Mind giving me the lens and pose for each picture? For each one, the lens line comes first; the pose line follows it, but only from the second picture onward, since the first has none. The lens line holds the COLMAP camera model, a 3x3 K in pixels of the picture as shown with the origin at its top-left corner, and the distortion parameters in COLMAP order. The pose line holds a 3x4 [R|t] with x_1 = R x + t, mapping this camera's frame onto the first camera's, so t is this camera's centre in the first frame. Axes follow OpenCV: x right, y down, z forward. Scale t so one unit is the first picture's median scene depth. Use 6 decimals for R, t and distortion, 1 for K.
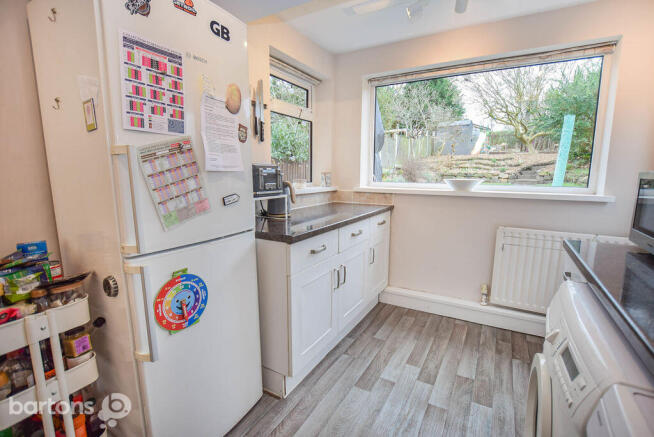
lens RADIAL K [[307.0, 0, 327.0], [0, 307.0, 218.5], [0, 0, 1]] dist [-0.026418, 0.000574]
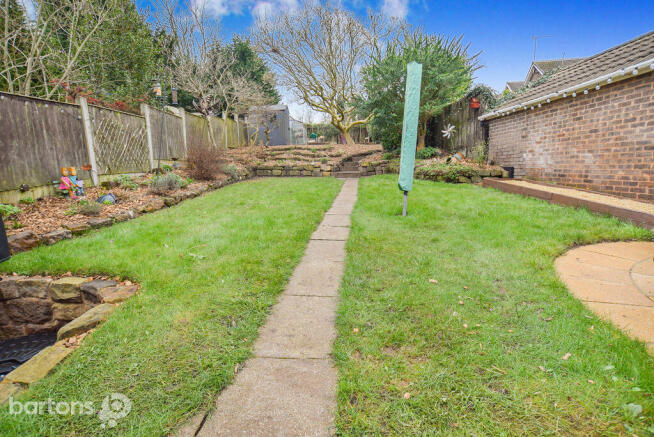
lens RADIAL K [[311.3, 0, 327.0], [0, 311.3, 218.5], [0, 0, 1]] dist [-0.027398, 0.001095]
pose [[0.861393, -0.096938, 0.498603, 0.133741], [0.092150, 0.995155, 0.034278, -0.028779], [-0.499511, 0.016419, 0.866152, 0.240837]]
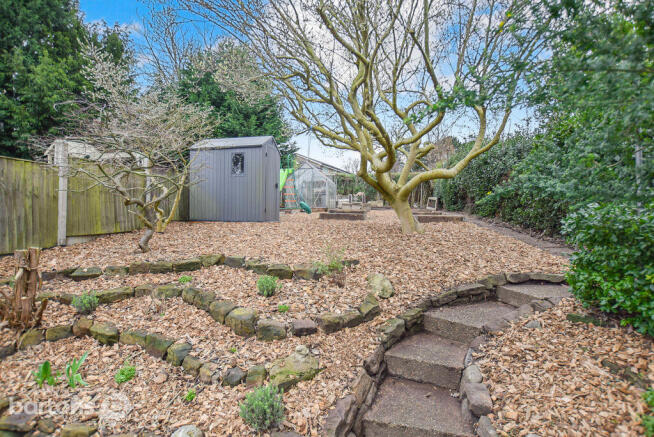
lens RADIAL K [[311.3, 0, 327.0], [0, 311.3, 218.5], [0, 0, 1]] dist [-0.027398, 0.001095]
pose [[0.930459, 0.008756, 0.366291, 0.521127], [0.040554, 0.991111, -0.126708, -0.211520], [-0.364144, 0.132751, 0.921833, 0.801749]]
